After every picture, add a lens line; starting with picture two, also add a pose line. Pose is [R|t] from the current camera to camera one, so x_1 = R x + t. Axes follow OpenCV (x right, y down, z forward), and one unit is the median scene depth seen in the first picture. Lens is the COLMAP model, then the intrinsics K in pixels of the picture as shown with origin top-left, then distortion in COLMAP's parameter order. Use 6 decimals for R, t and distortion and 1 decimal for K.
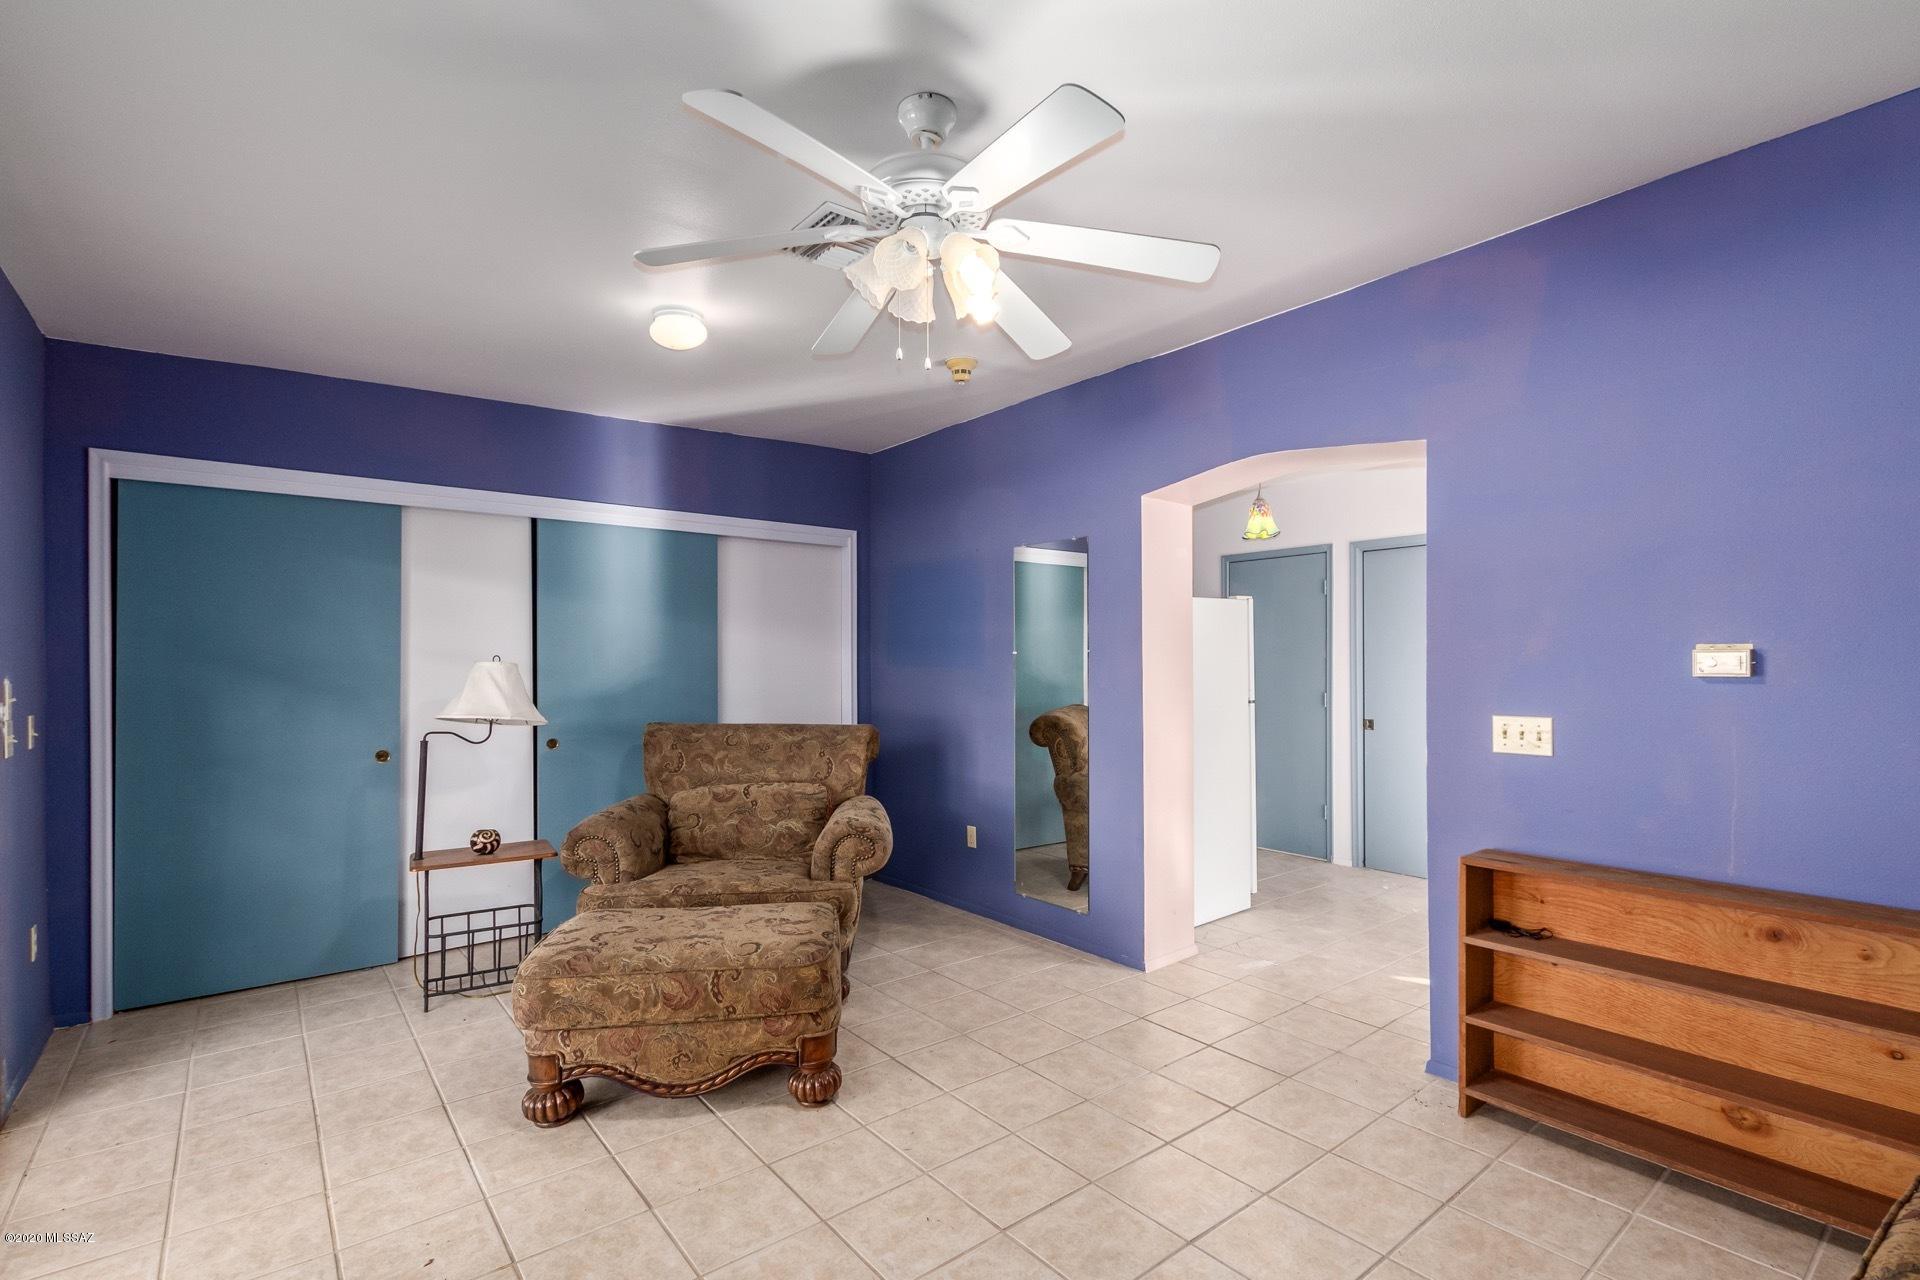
lens RADIAL K [[886.7, 0, 962.5], [0, 886.7, 649.0], [0, 0, 1]] dist [-0.002452, -0.002144]
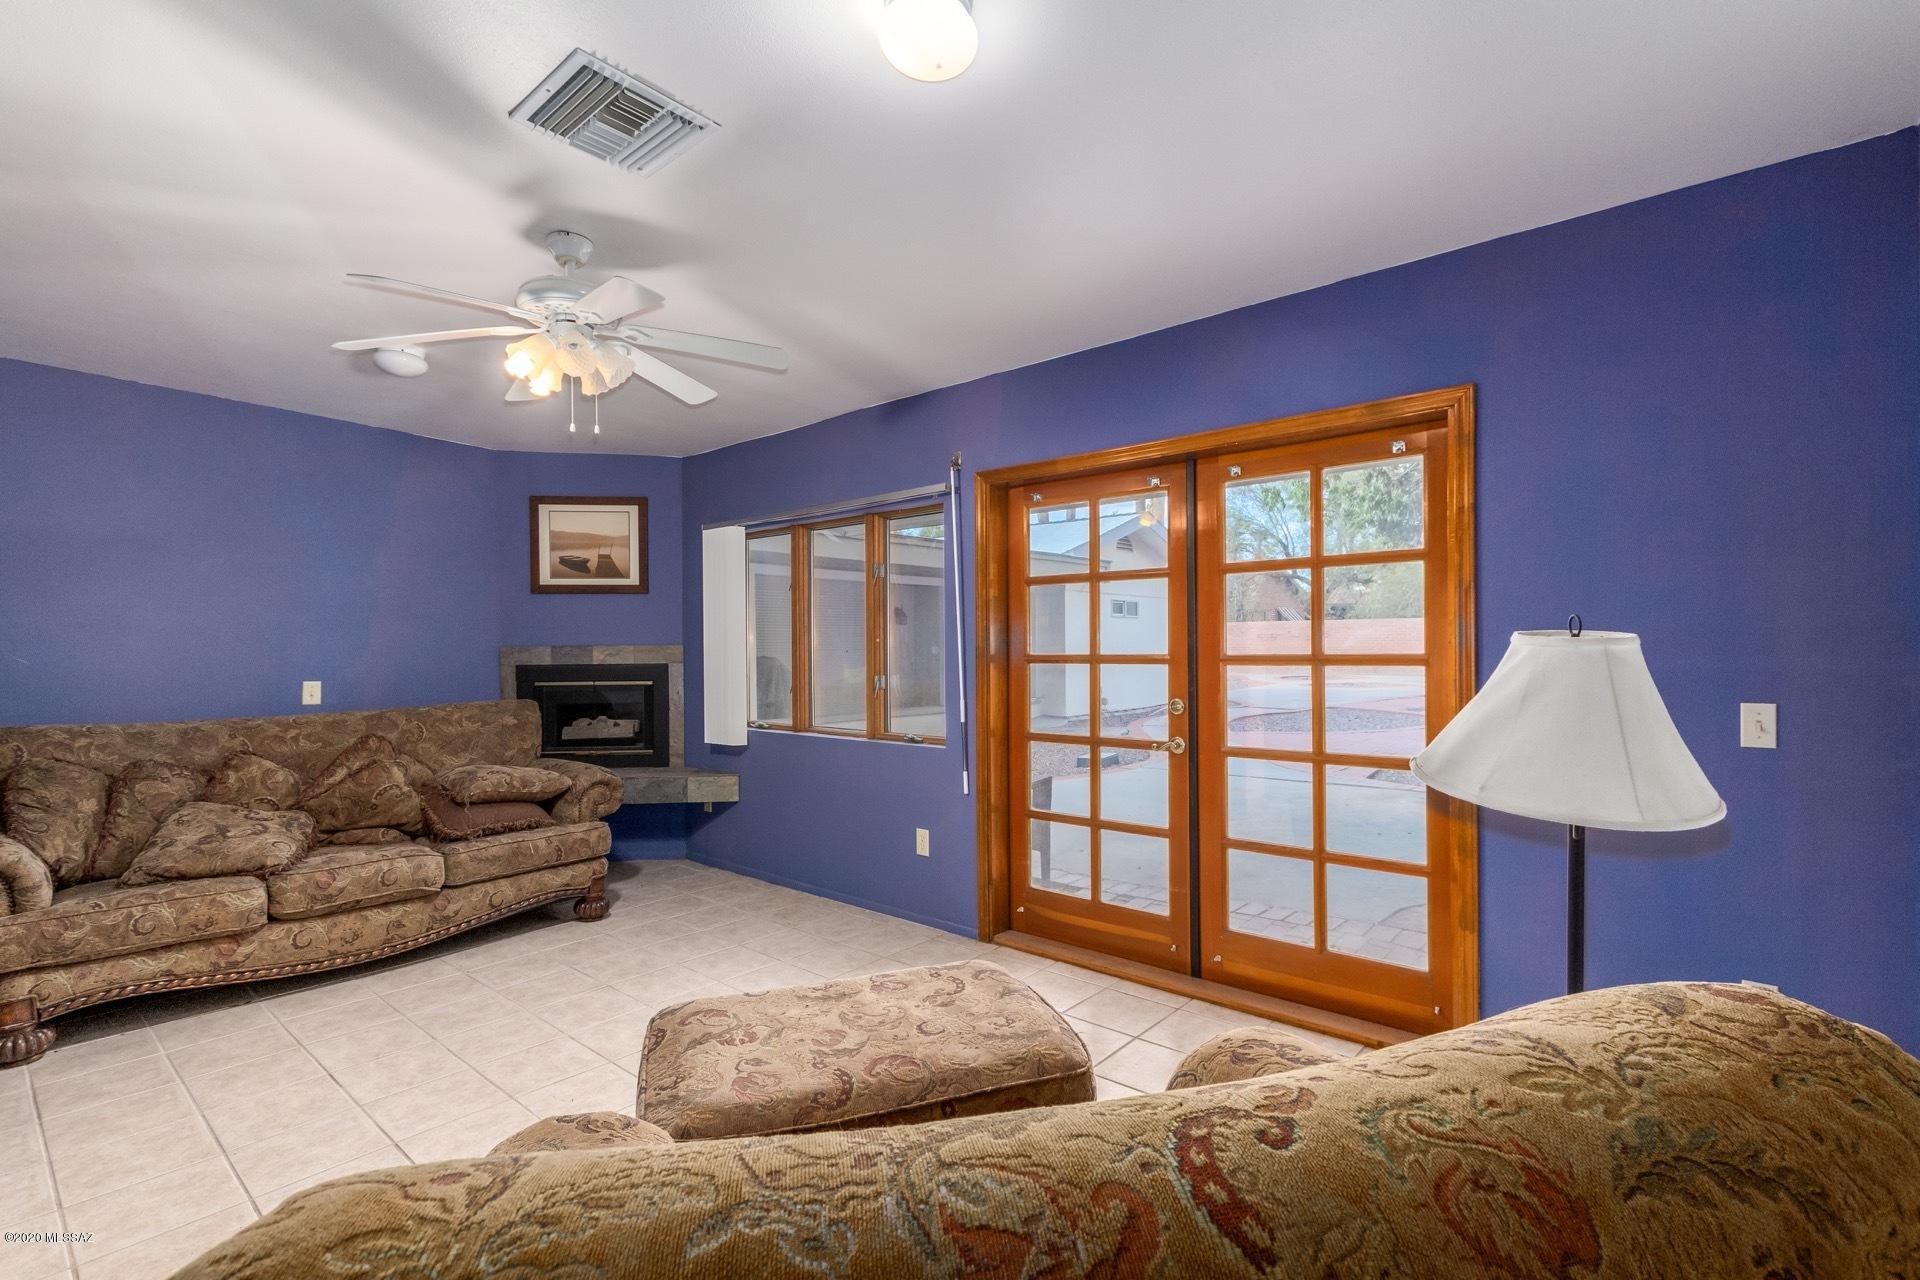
lens RADIAL K [[886.7, 0, 956.3], [0, 886.7, 644.6], [0, 0, 1]] dist [-0.002452, -0.002144]
pose [[-0.983753, 0.015857, -0.178828, -0.262473], [0.016069, 0.999871, 0.000261, 0.019902], [0.178809, -0.002617, -0.983880, 1.715572]]
